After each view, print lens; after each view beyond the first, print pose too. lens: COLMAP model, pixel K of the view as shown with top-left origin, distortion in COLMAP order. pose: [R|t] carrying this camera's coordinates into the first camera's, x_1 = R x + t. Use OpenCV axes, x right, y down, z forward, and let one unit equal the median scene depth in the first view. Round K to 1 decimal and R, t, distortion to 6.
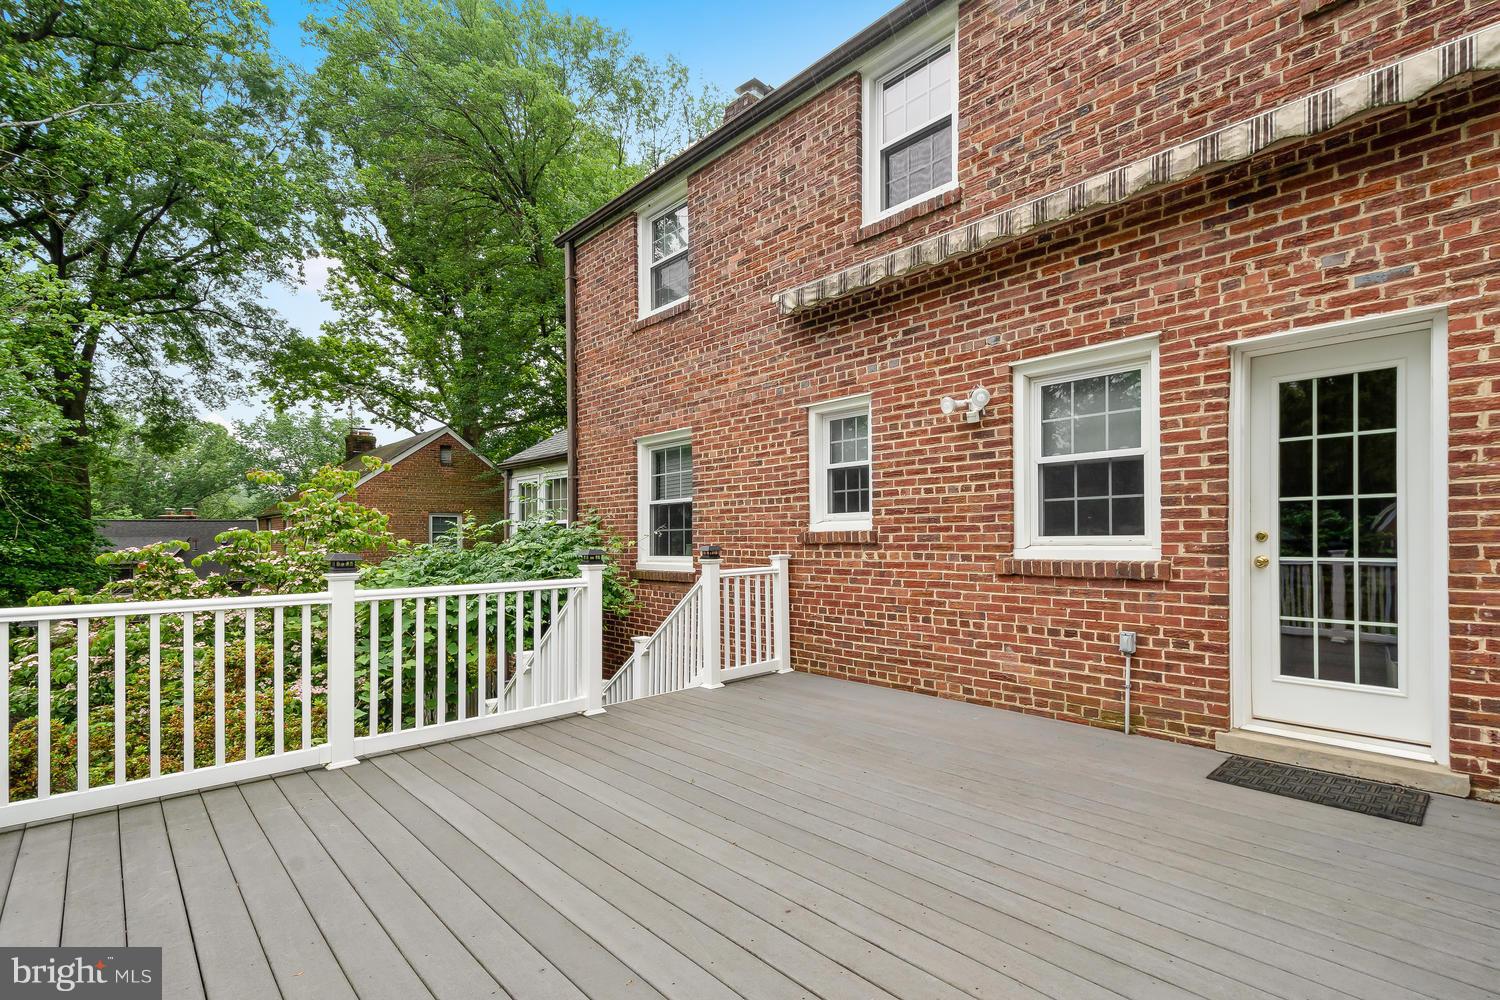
lens RADIAL K [[698.5, 0, 787.1], [0, 698.5, 543.5], [0, 0, 1]] dist [0.015628, -0.001106]
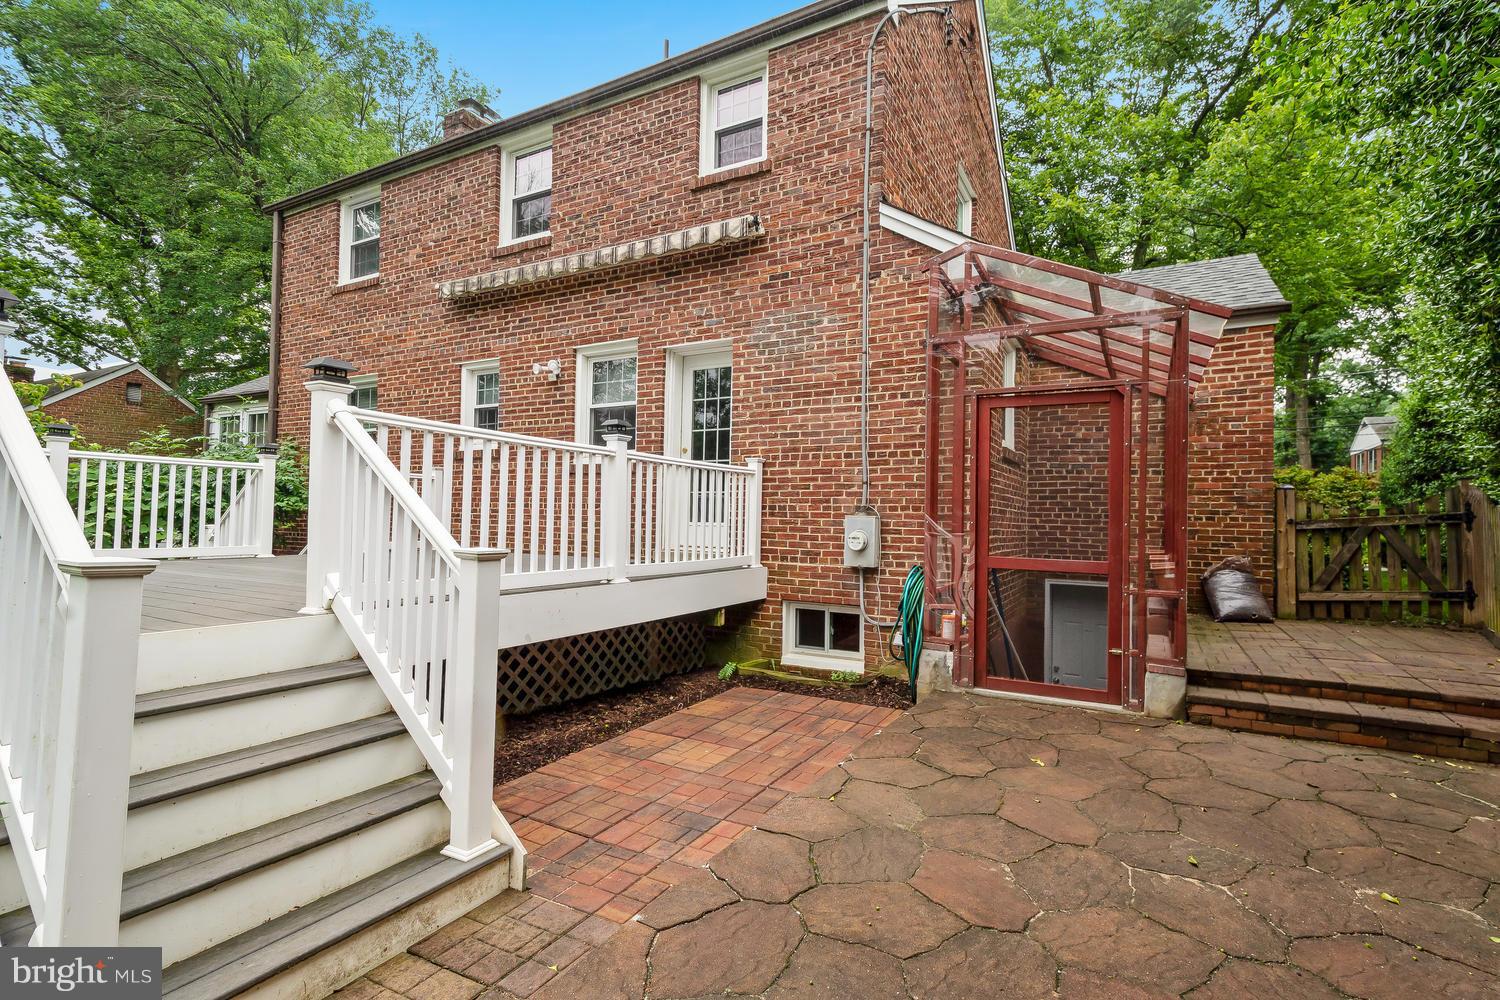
lens RADIAL K [[689.1, 0, 812.5], [0, 689.1, 516.6], [0, 0, 1]] dist [0.000127, -0.001414]
pose [[0.945084, 0.025704, 0.325816, 0.268710], [-0.020916, 0.999616, -0.018191, 0.132177], [-0.326158, 0.010377, 0.945258, -0.587719]]
